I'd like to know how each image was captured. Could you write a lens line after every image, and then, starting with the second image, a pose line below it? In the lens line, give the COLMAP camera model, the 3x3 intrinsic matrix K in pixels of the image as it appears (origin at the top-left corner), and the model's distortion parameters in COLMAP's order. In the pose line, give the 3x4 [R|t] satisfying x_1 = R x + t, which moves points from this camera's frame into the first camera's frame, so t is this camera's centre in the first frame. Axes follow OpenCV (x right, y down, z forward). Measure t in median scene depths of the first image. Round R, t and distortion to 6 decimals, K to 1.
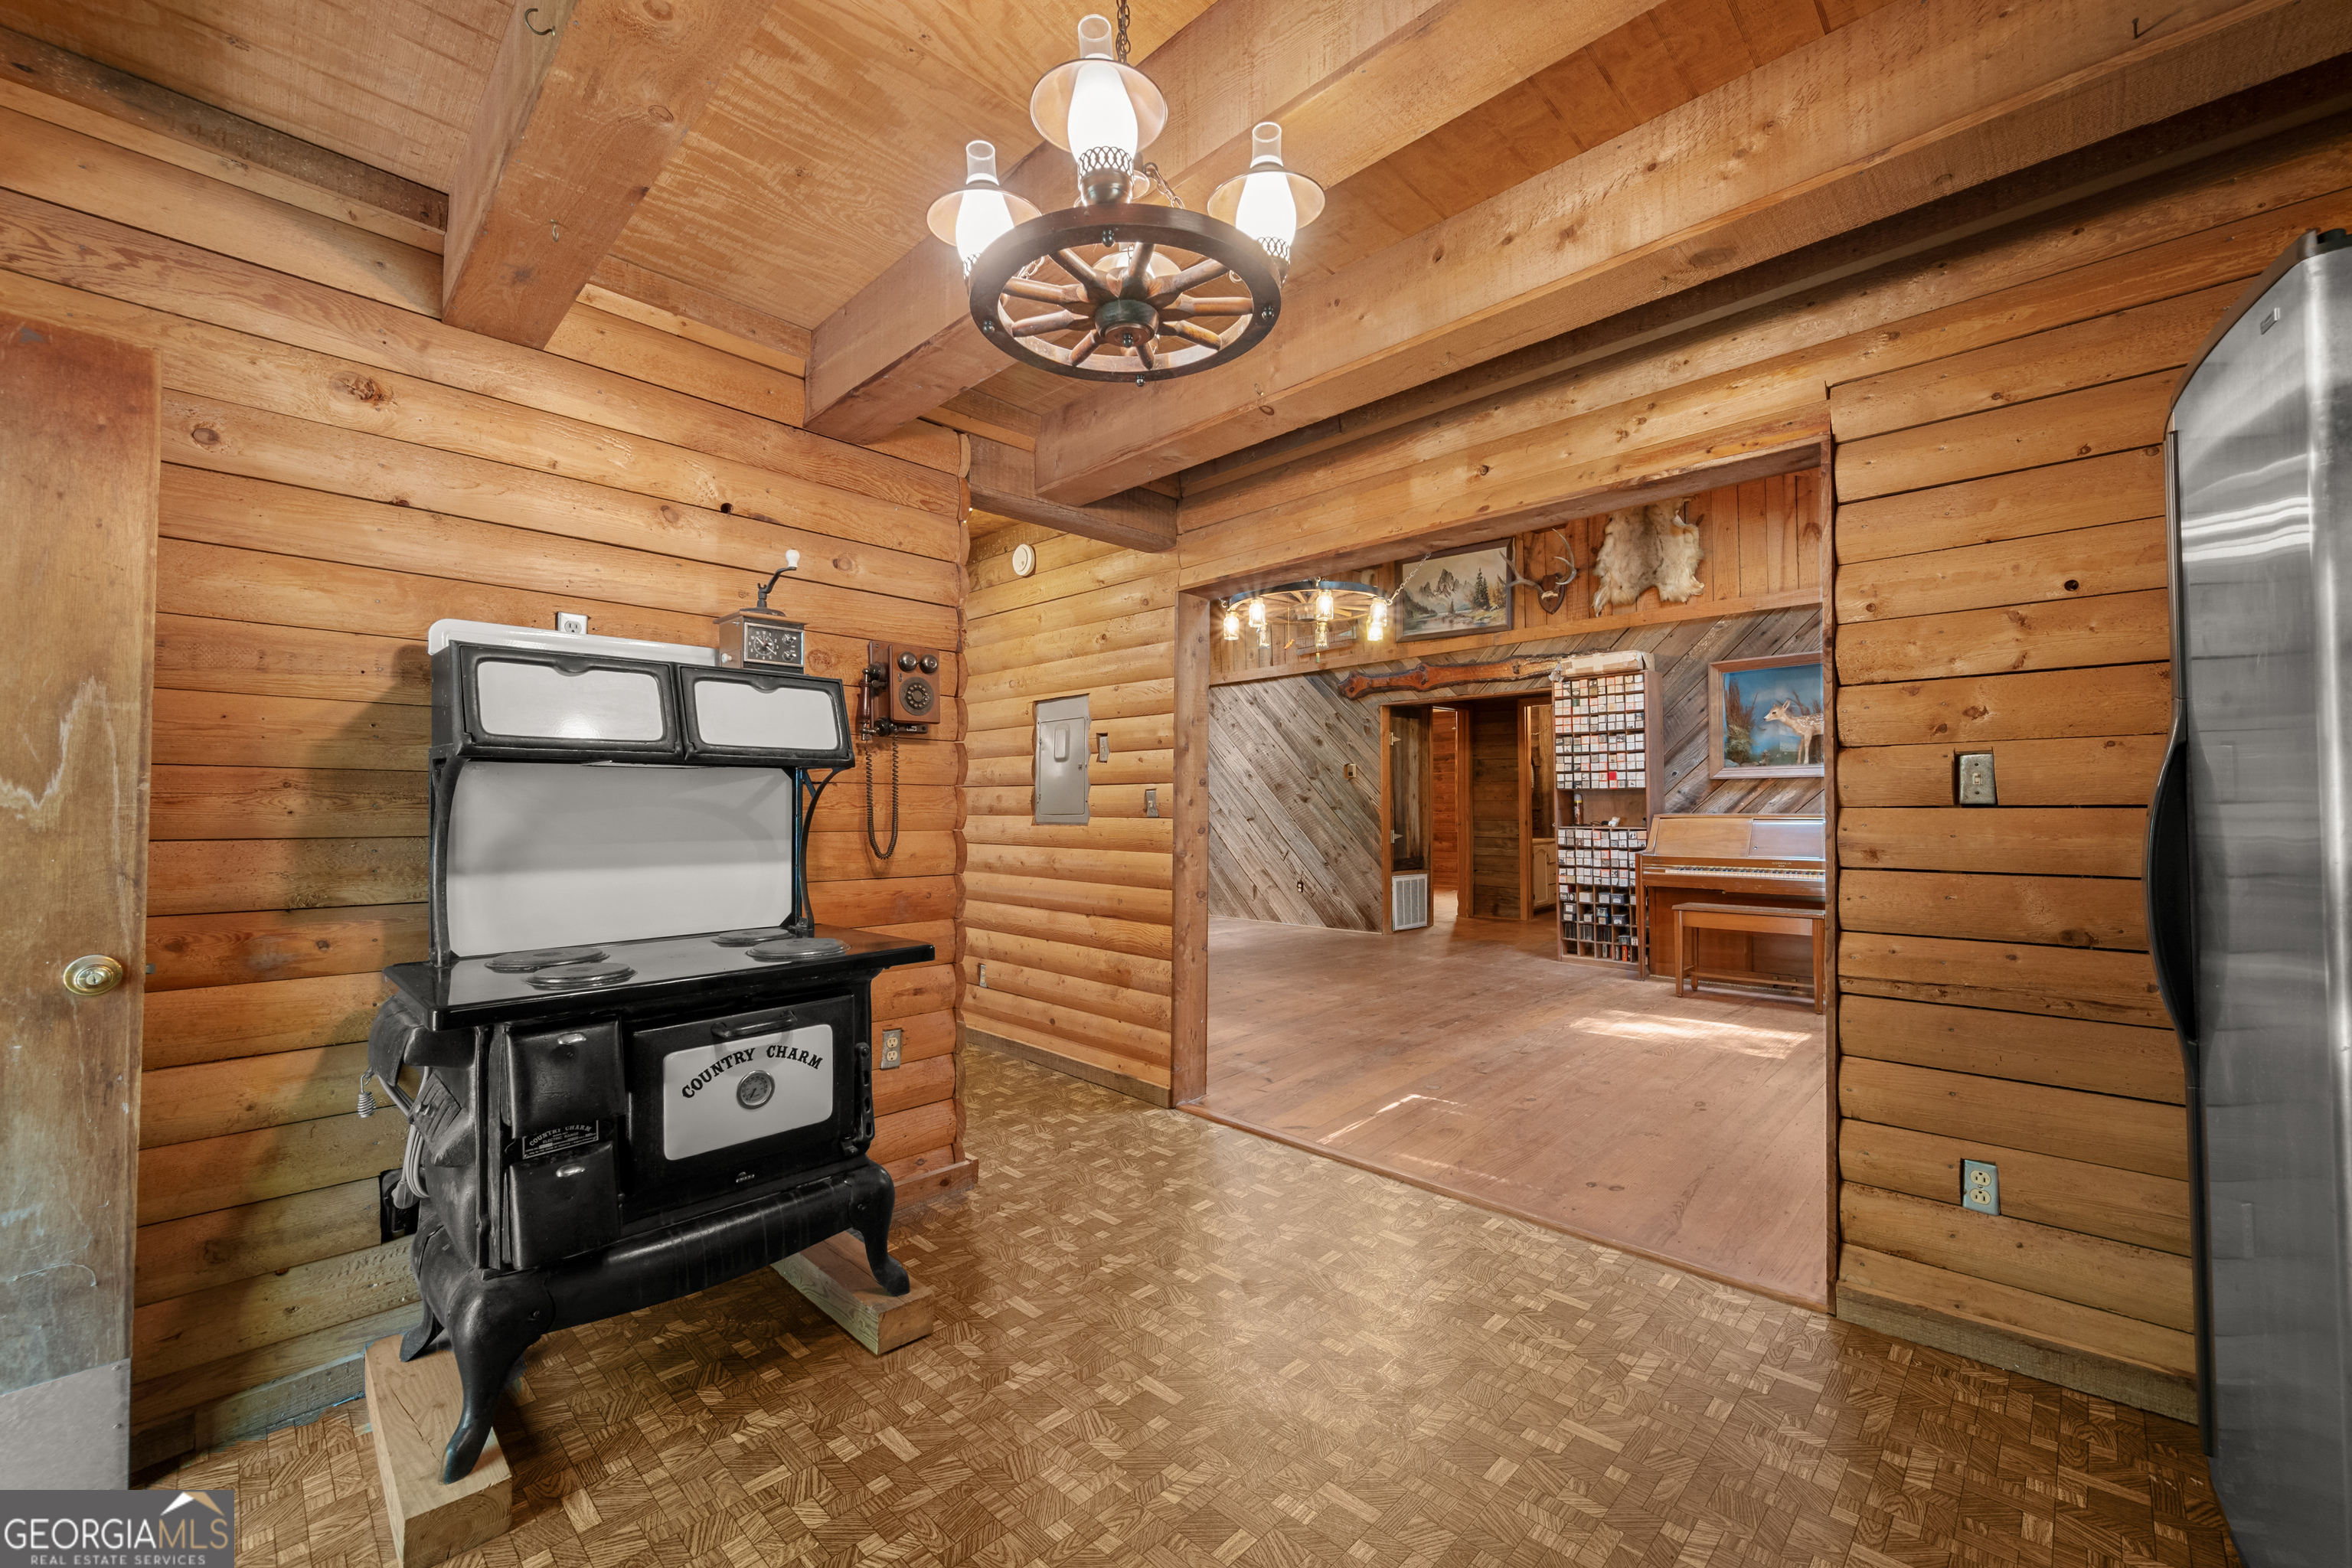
lens RADIAL K [[934.4, 0, 1171.2], [0, 934.4, 803.2], [0, 0, 1]] dist [-0.001186, 0.000035]
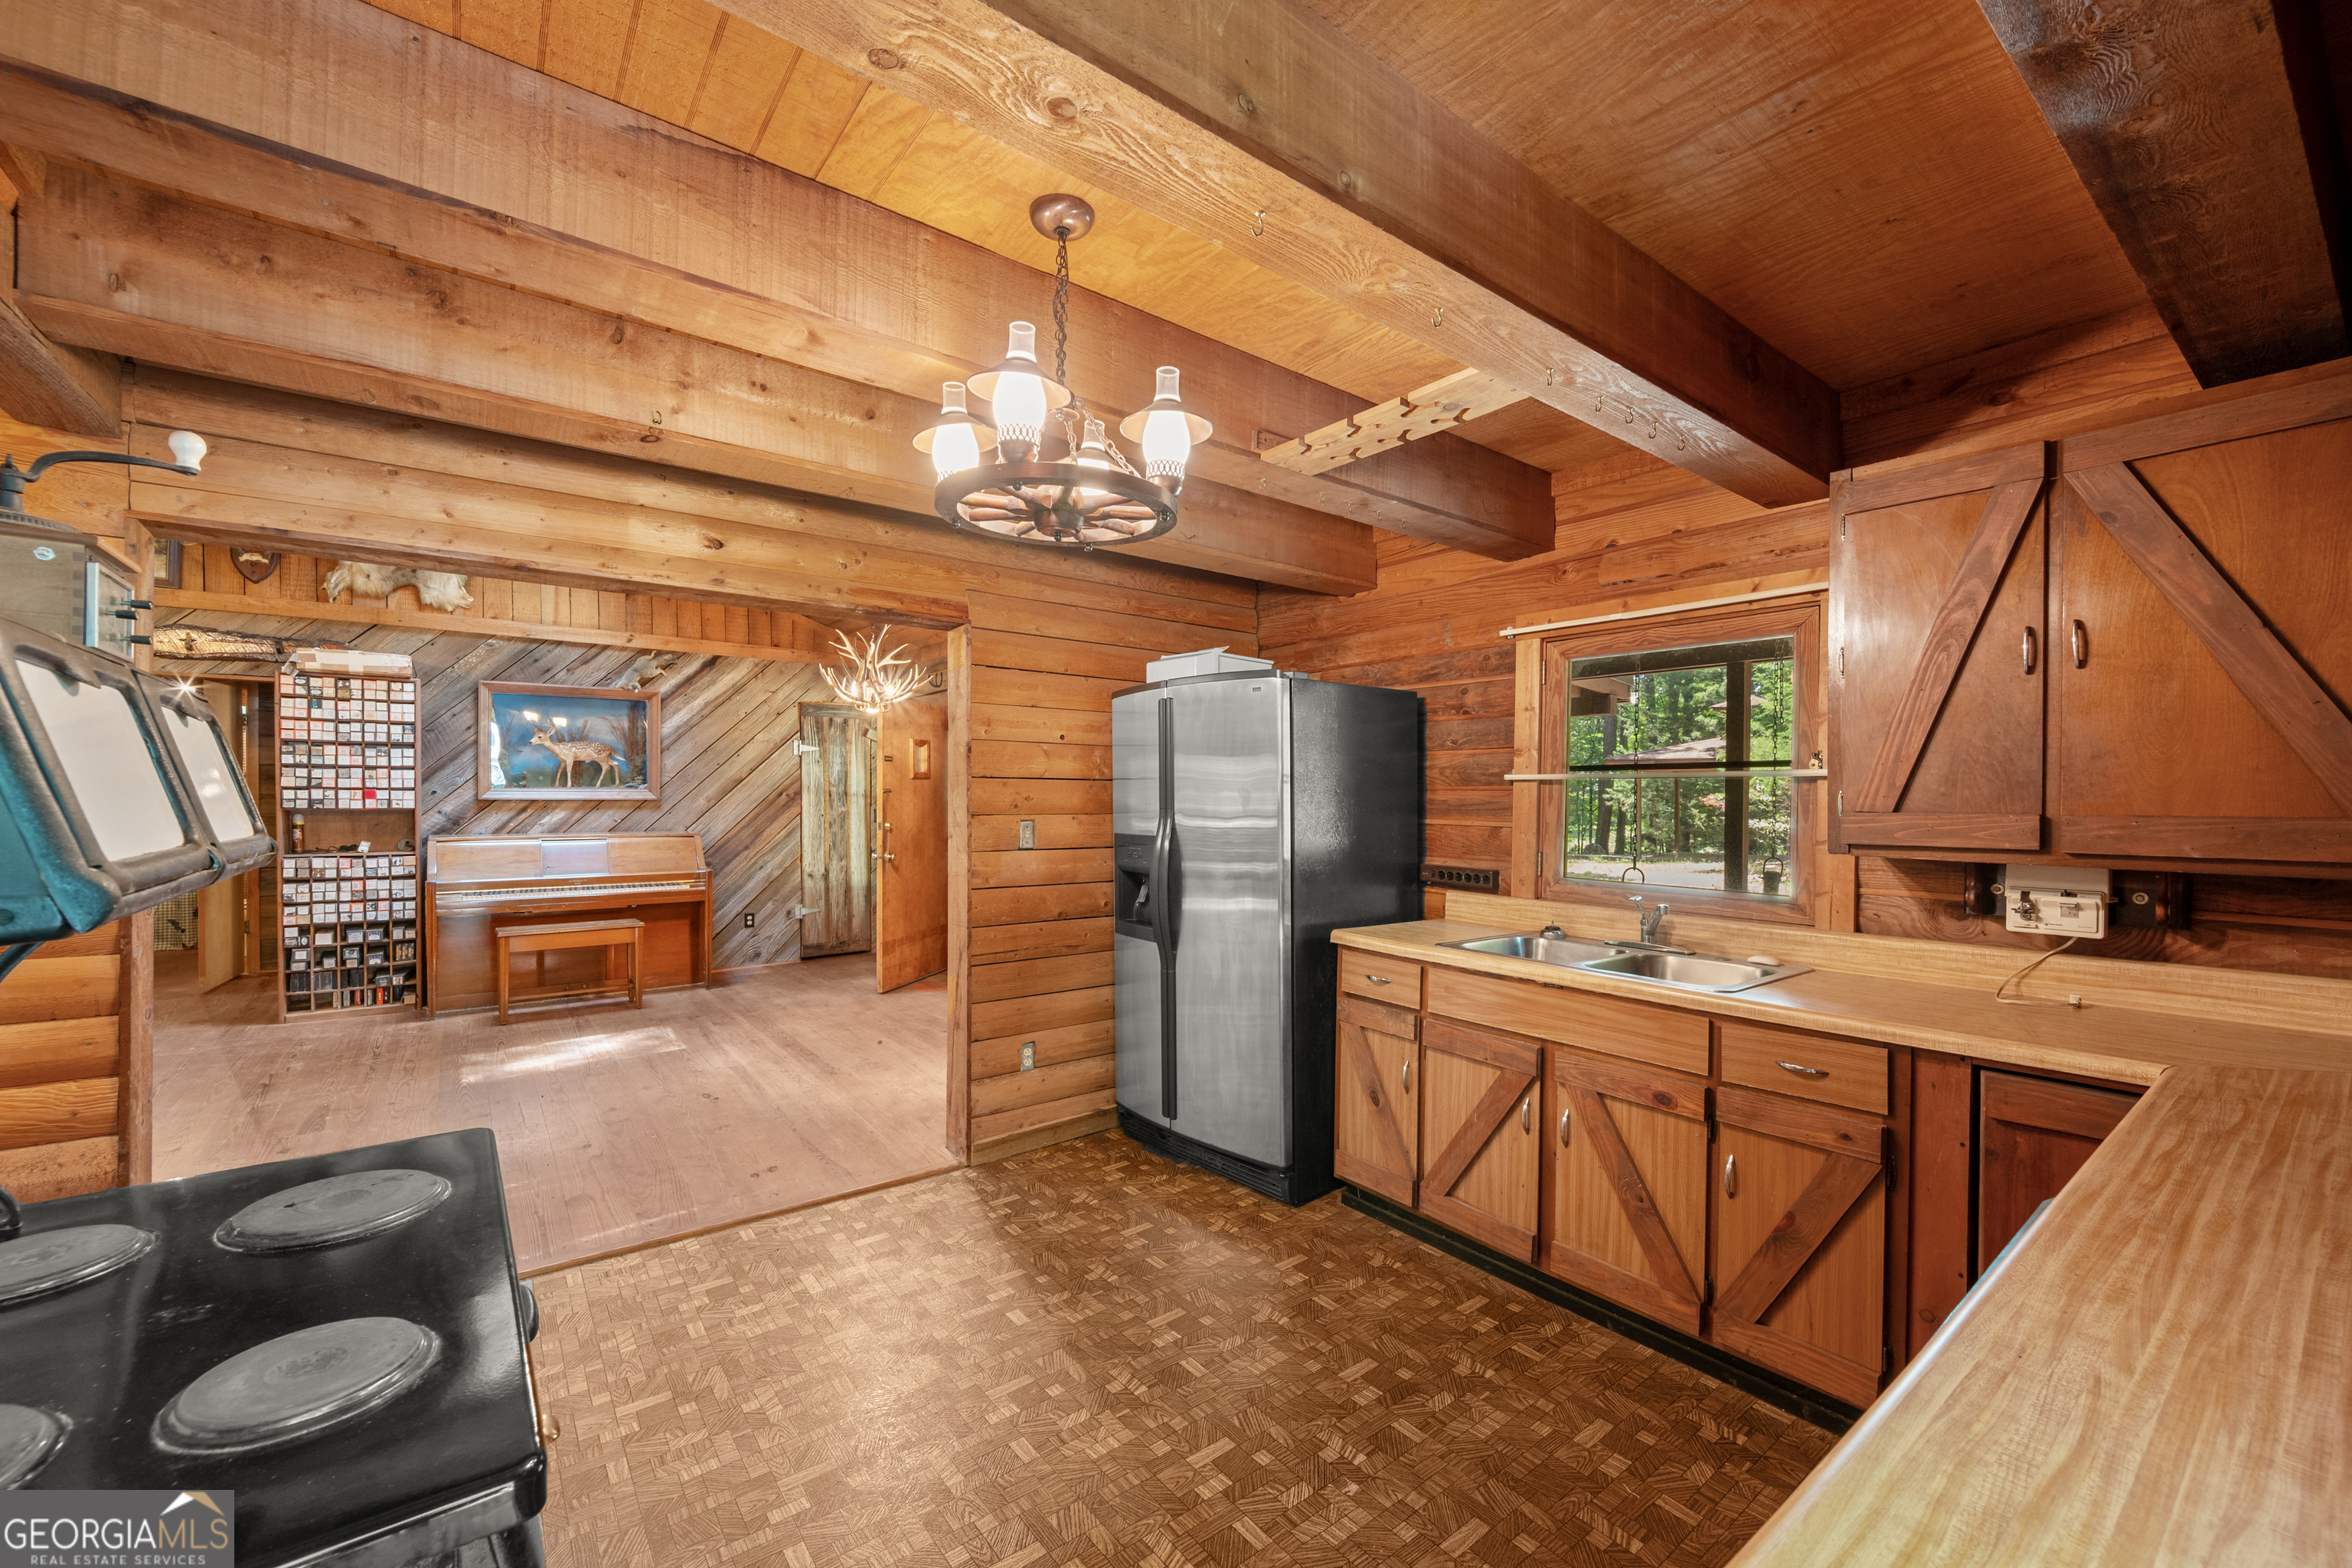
lens RADIAL K [[934.4, 0, 1171.2], [0, 934.4, 803.2], [0, 0, 1]] dist [-0.001186, 0.000035]
pose [[0.141789, 0.002155, 0.989895, -0.277226], [-0.009819, 0.999951, -0.000770, -0.027355], [-0.989848, -0.009610, 0.141803, 0.139847]]
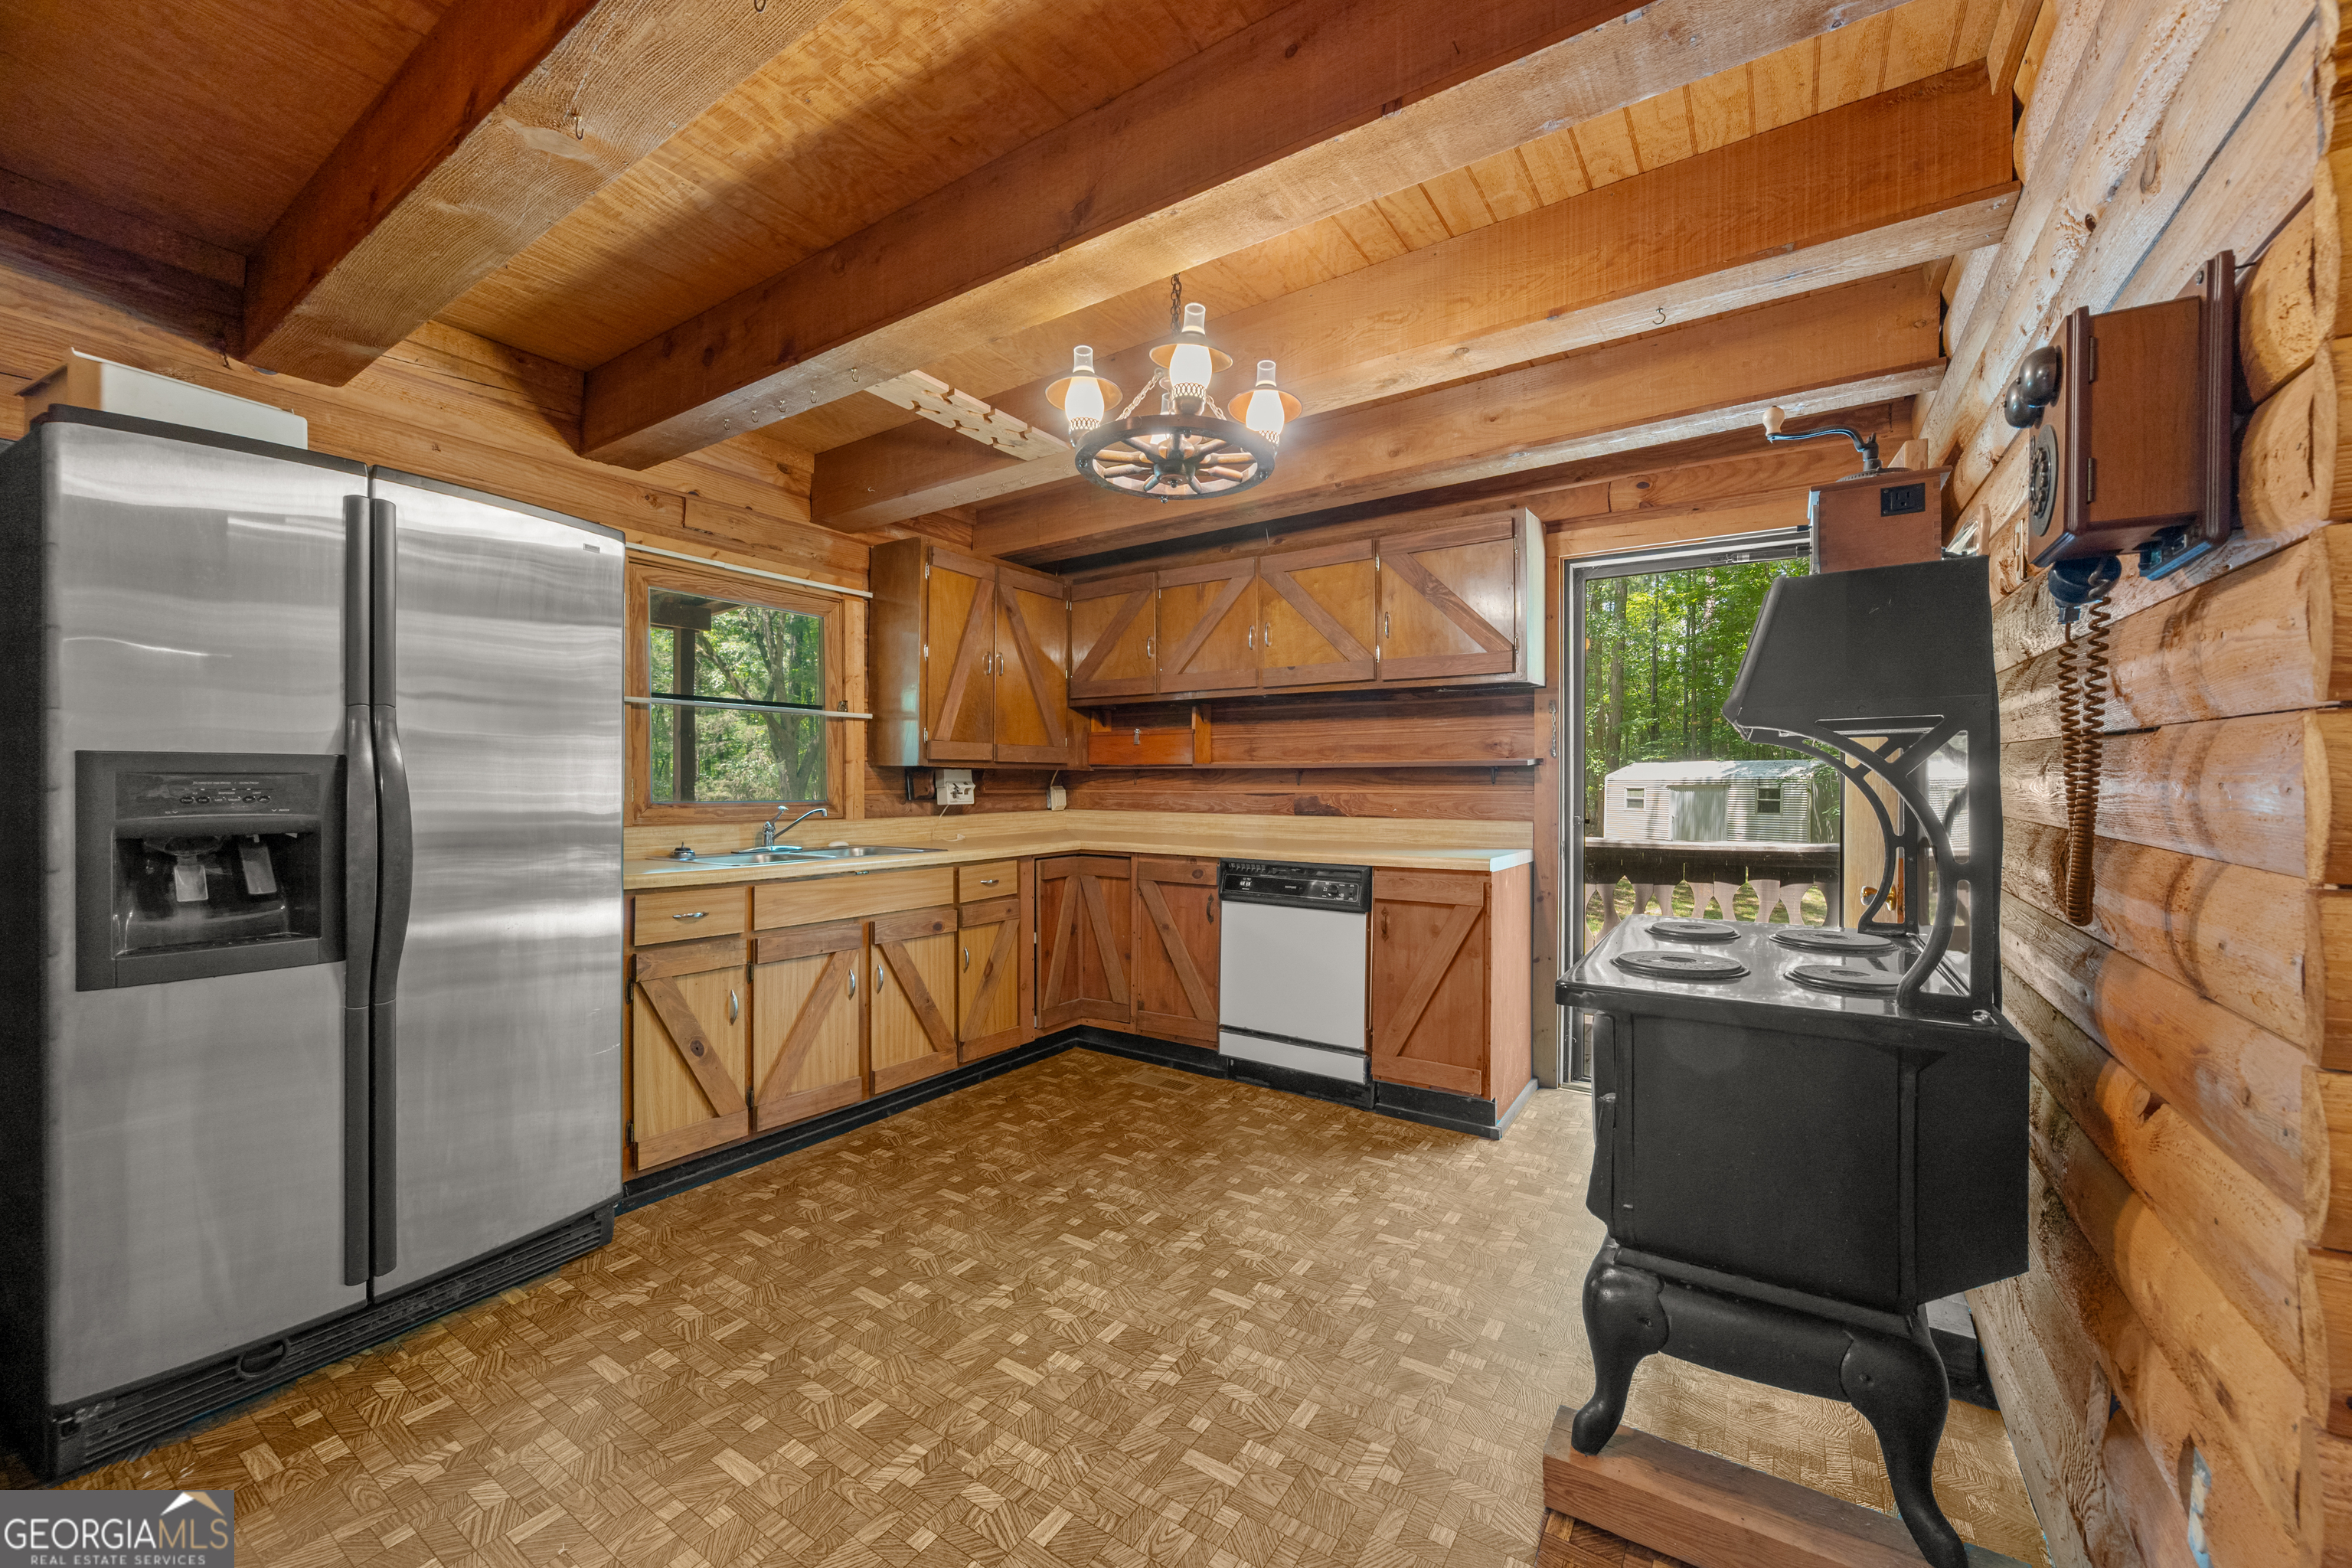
lens RADIAL K [[928.9, 0, 1180.6], [0, 928.9, 783.4], [0, 0, 1]] dist [0.000830, -0.000040]
pose [[-0.980841, 0.006223, -0.194708, 0.052096], [0.005950, 0.999980, 0.001986, -0.000700], [0.194717, 0.000789, -0.980859, 0.534806]]
